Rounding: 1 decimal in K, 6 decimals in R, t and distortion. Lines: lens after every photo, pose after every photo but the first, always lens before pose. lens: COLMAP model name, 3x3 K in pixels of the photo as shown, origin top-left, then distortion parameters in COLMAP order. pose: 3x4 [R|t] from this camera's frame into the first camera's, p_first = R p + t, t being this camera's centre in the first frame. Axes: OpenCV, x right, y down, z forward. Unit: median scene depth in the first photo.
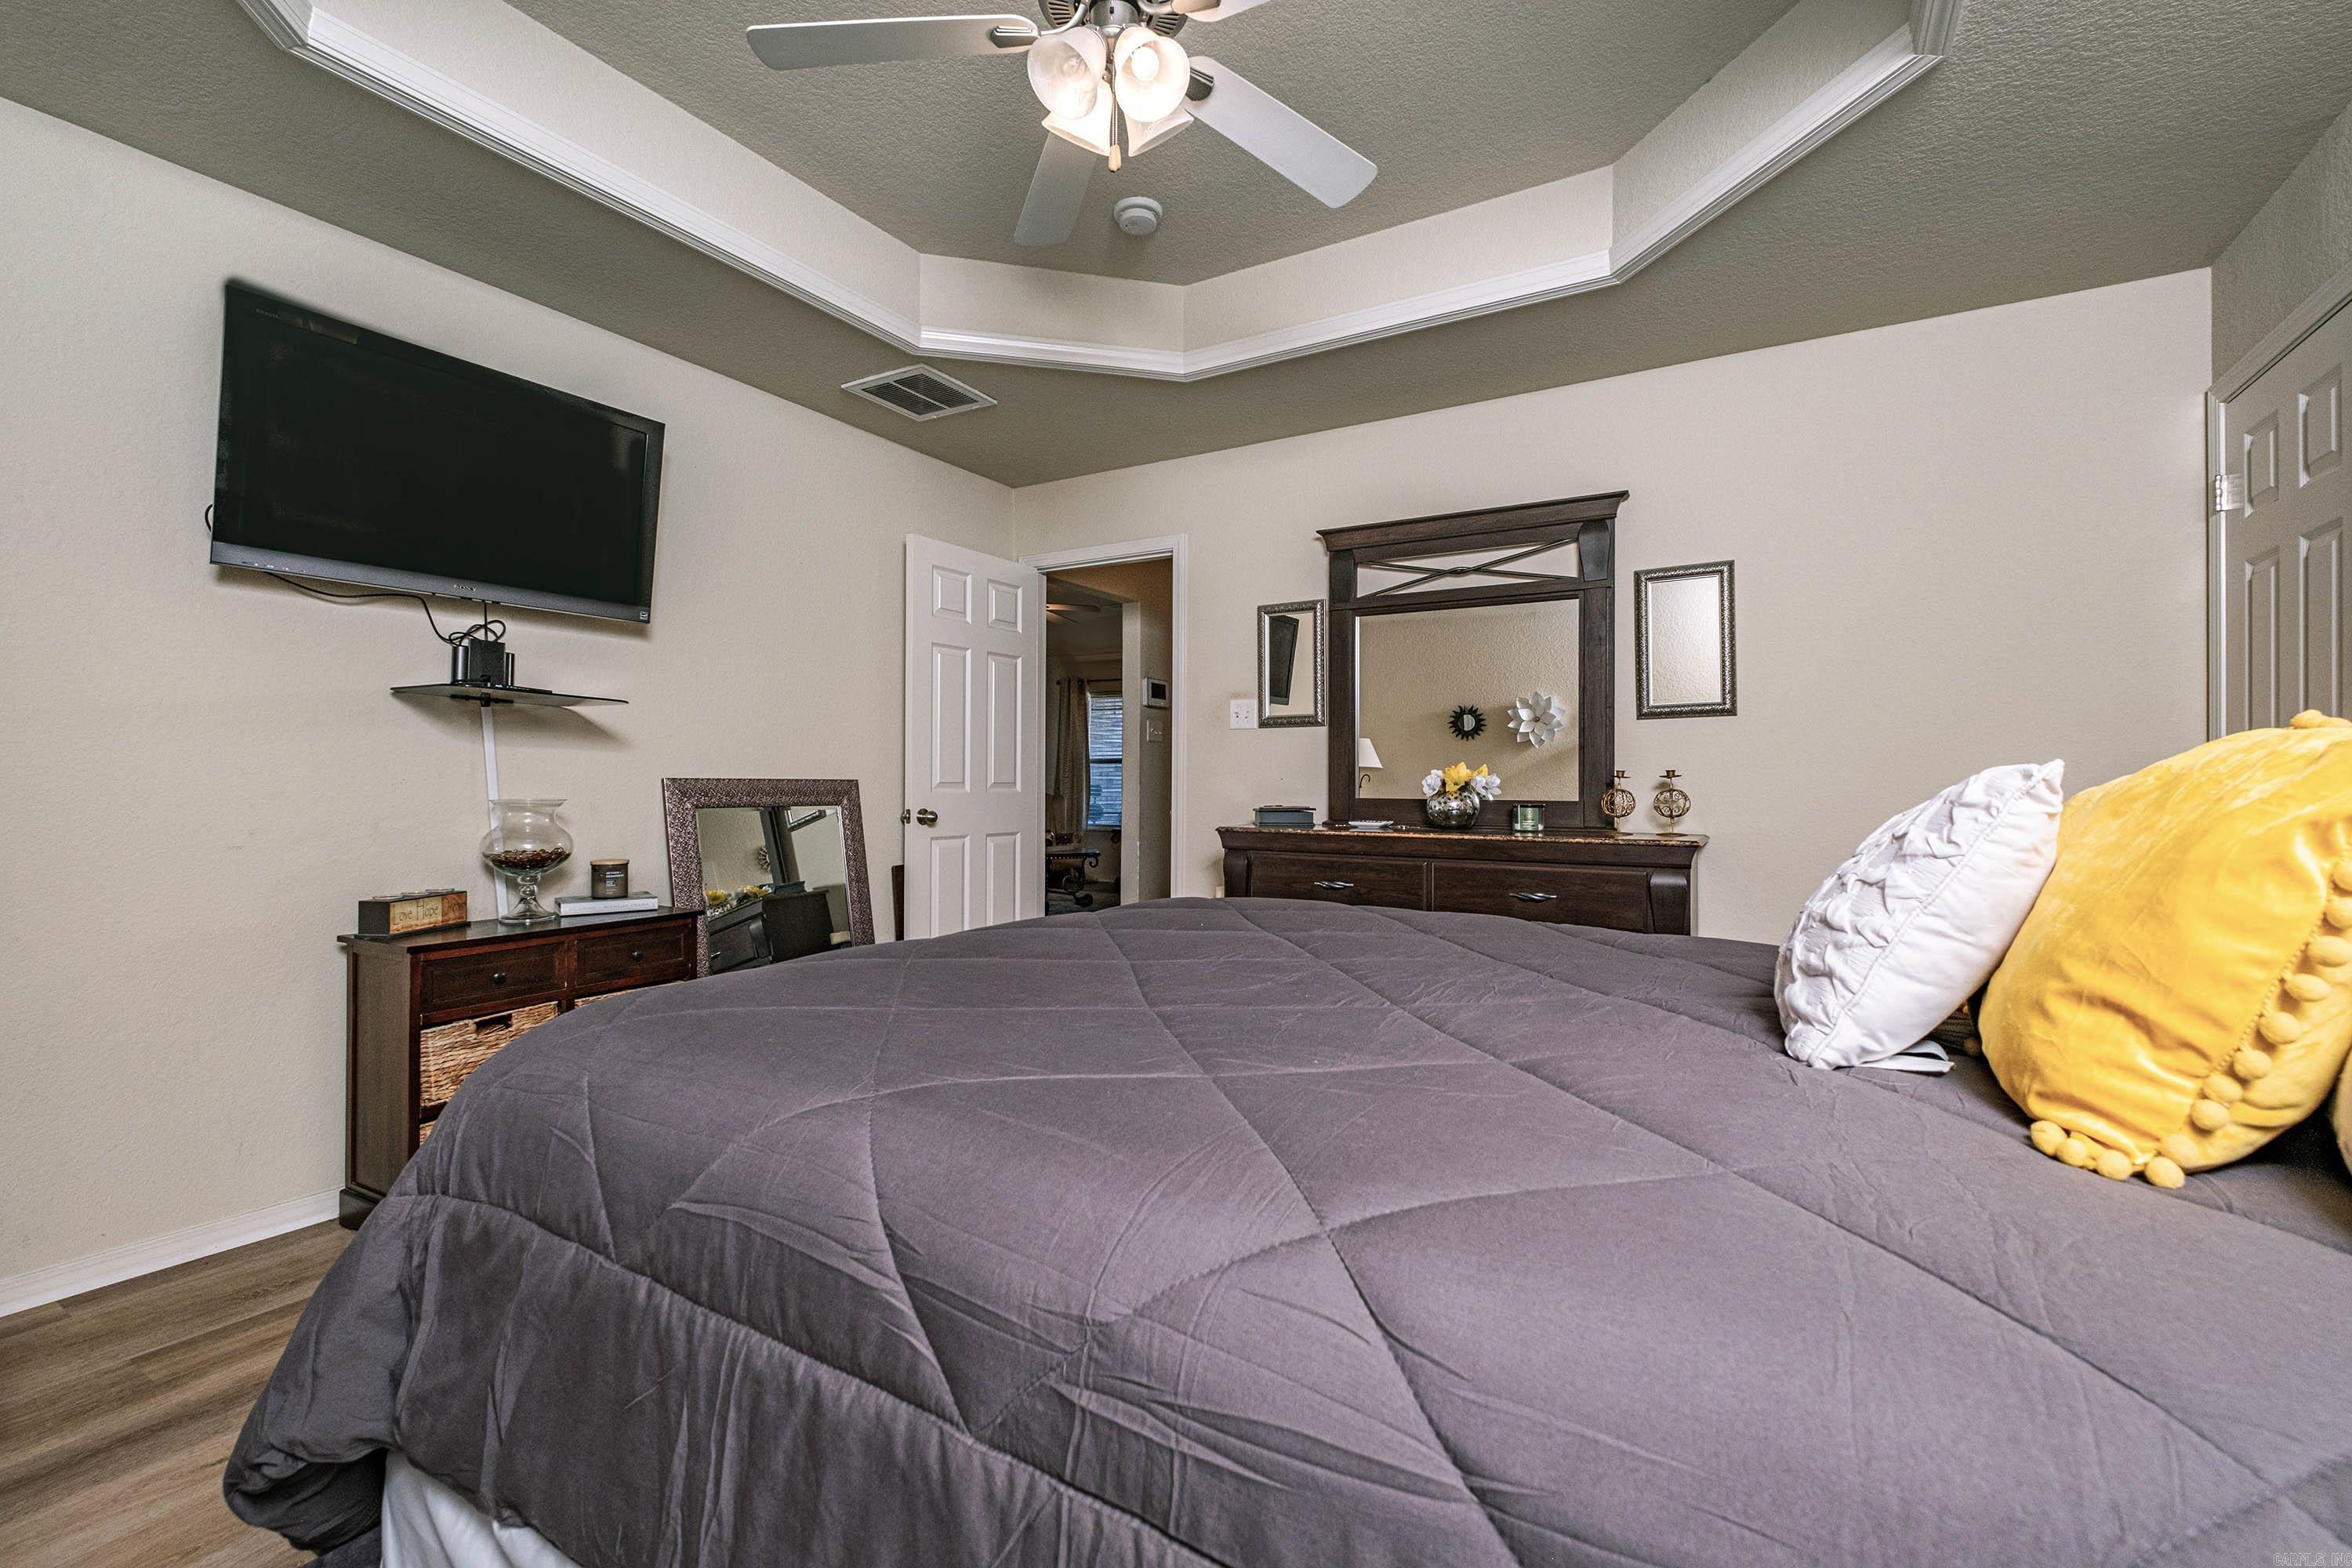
lens RADIAL K [[1011.7, 0, 1183.9], [0, 1011.7, 777.1], [0, 0, 1]] dist [0.003216, -0.001145]
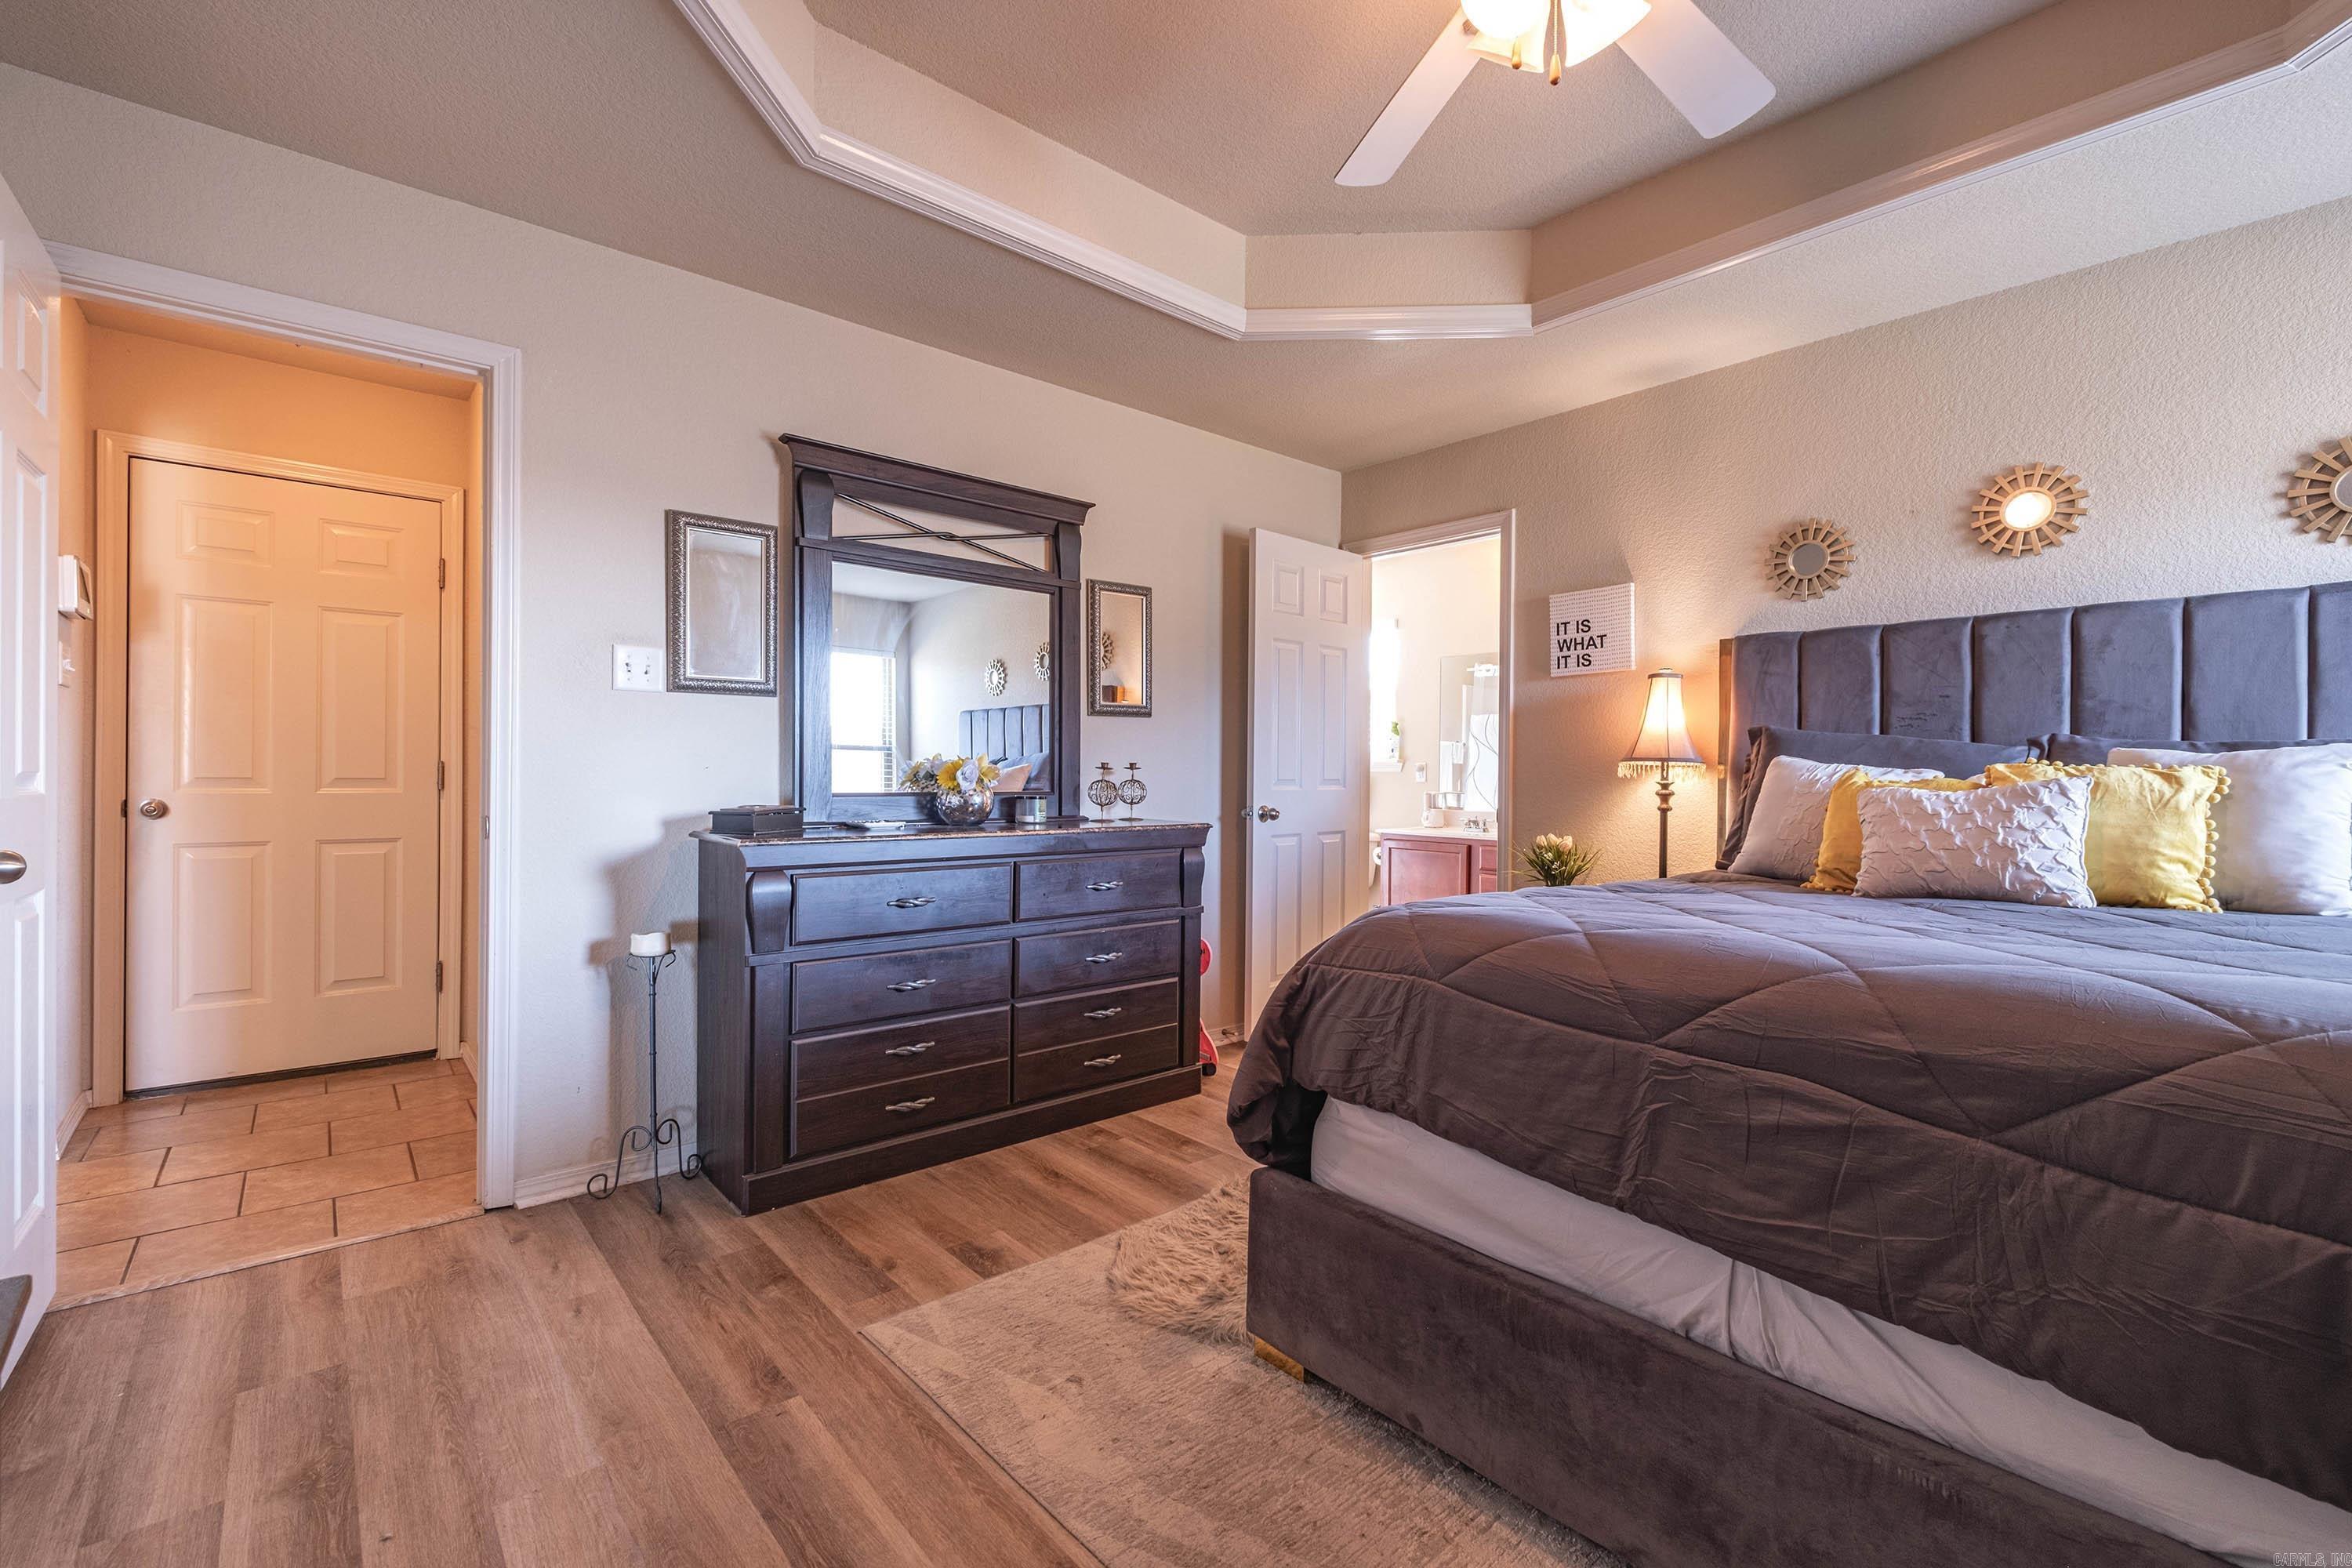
lens RADIAL K [[1011.7, 0, 1177.5], [0, 1011.7, 775.9], [0, 0, 1]] dist [0.003216, -0.001145]
pose [[0.318727, -0.005197, 0.947832, -0.627796], [-0.011520, 0.999890, 0.009357, -0.003430], [-0.947777, -0.013901, 0.318632, 0.635885]]
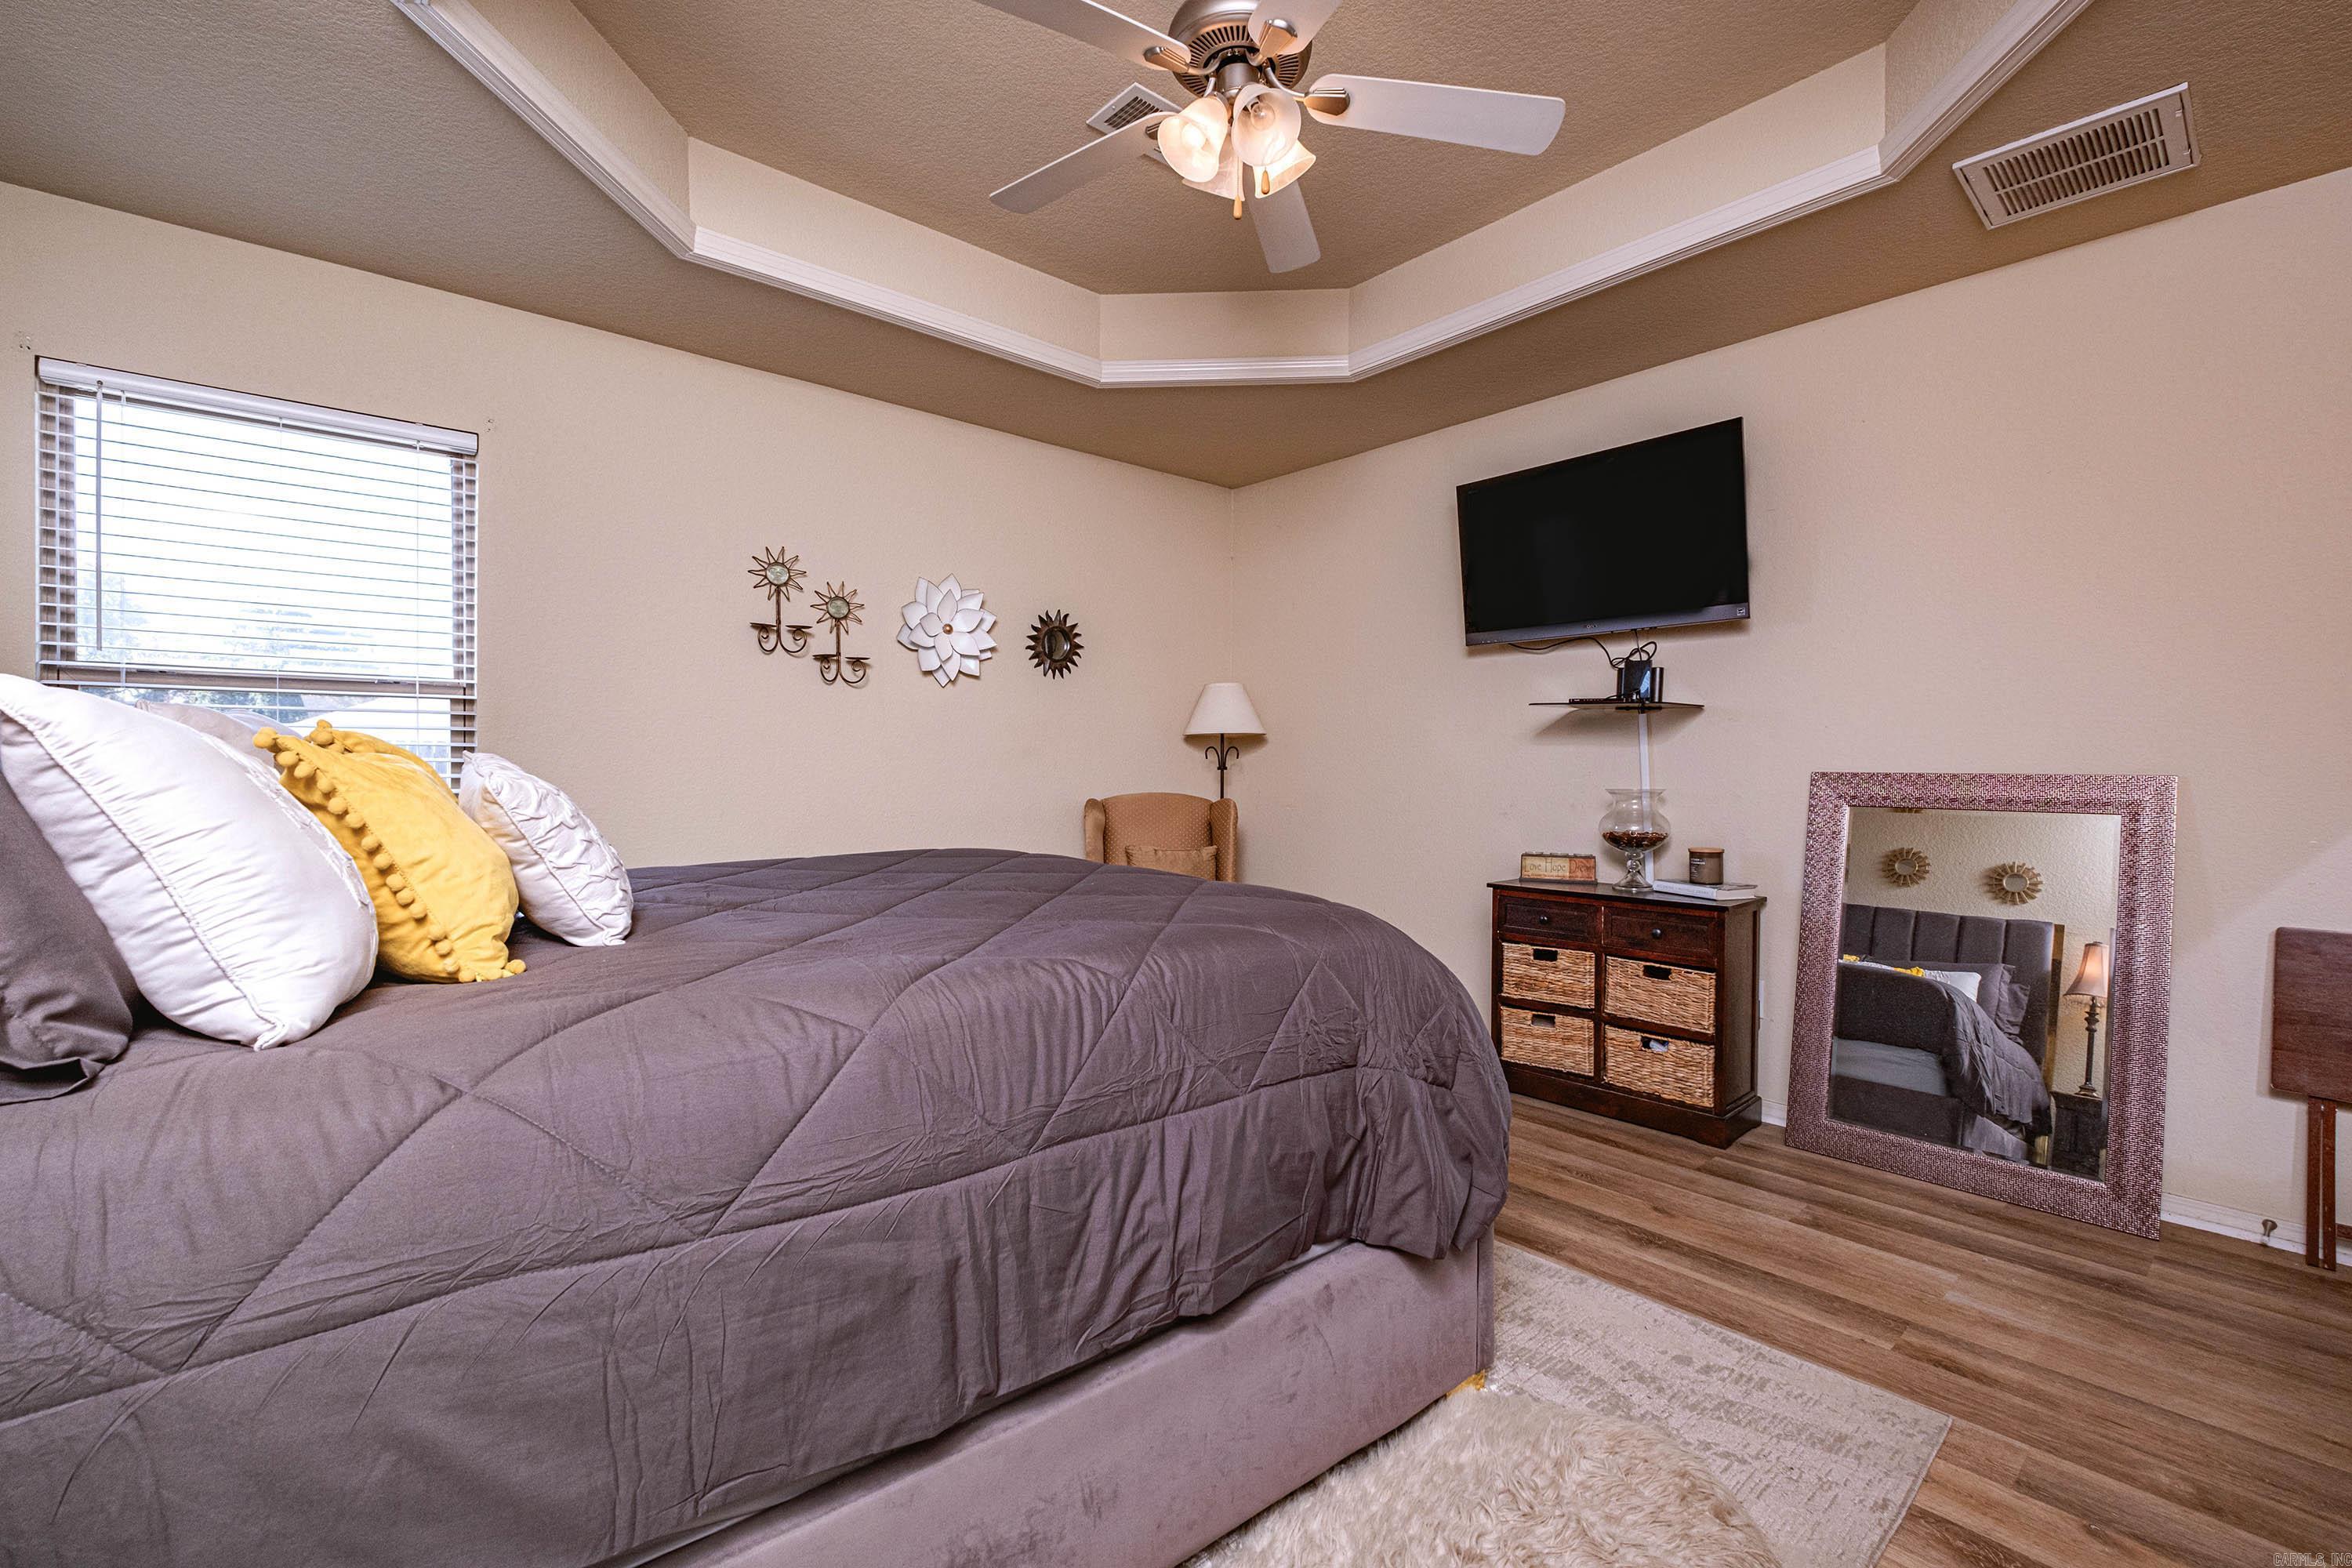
lens RADIAL K [[1011.7, 0, 1173.3], [0, 1011.7, 780.4], [0, 0, 1]] dist [0.003216, -0.001145]
pose [[-0.323578, 0.003190, -0.946196, 0.625519], [-0.006060, 0.999967, 0.005444, 0.007881], [0.946182, 0.007496, -0.323548, 0.808779]]
